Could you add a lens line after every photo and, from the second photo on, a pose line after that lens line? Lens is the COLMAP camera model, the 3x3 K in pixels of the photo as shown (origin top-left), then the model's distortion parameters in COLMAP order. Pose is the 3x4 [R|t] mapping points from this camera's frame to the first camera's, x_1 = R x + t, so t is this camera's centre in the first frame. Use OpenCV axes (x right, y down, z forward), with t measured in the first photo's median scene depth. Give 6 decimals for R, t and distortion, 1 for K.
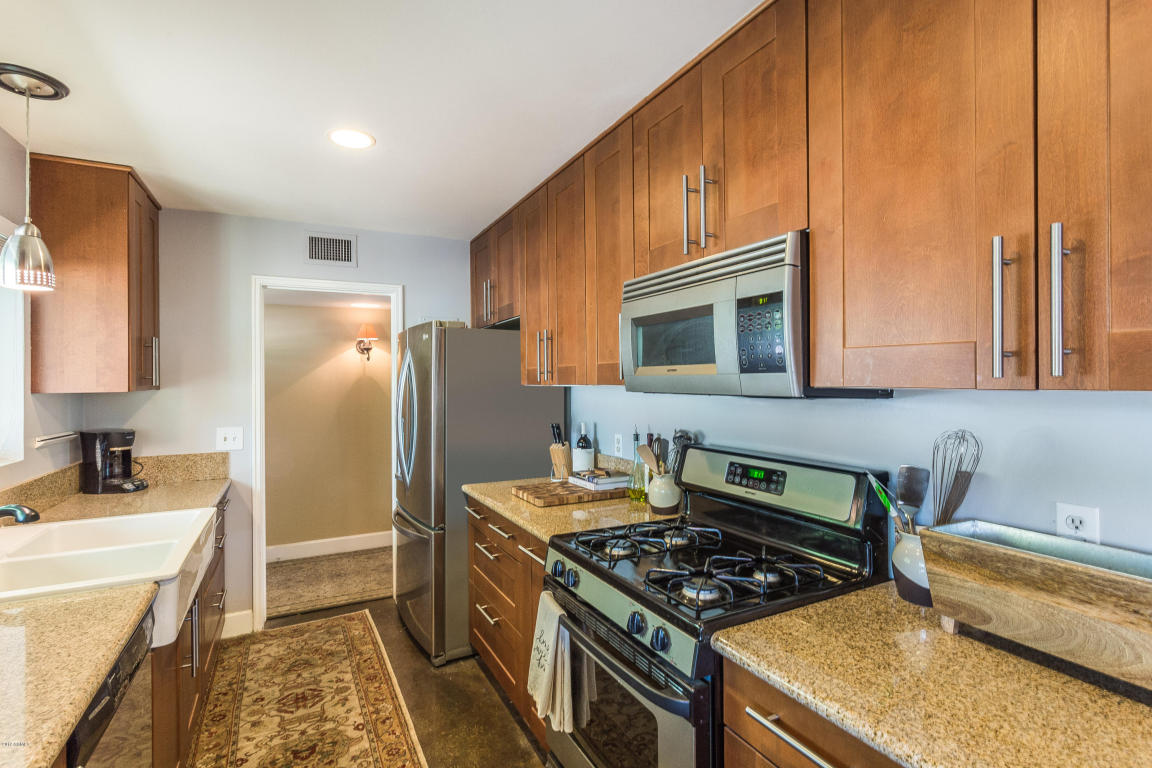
lens RADIAL K [[556.6, 0, 573.9], [0, 556.6, 379.6], [0, 0, 1]] dist [0.006108, 0.000714]
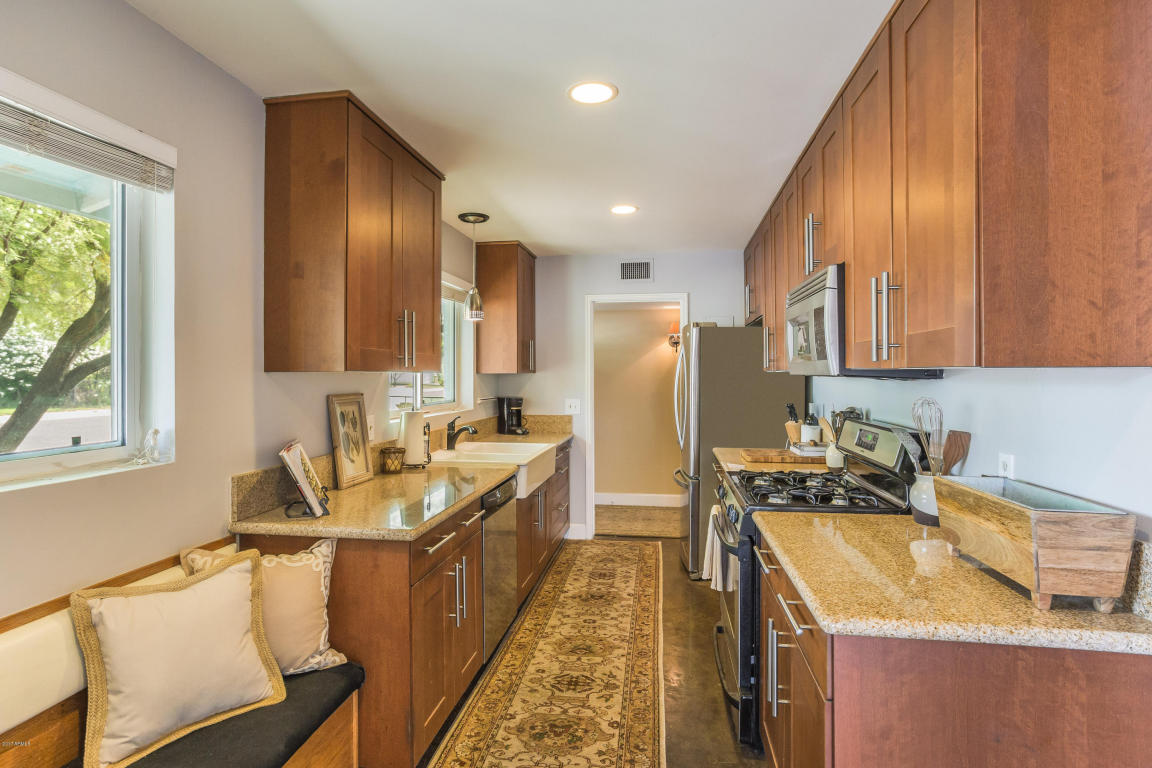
lens RADIAL K [[568.0, 0, 560.8], [0, 568.0, 391.3], [0, 0, 1]] dist [0.001650, 0.000269]
pose [[0.806963, 0.027904, -0.589942, 0.294214], [-0.005854, 0.999212, 0.039256, 0.007088], [0.590573, -0.028225, 0.806491, -0.281505]]
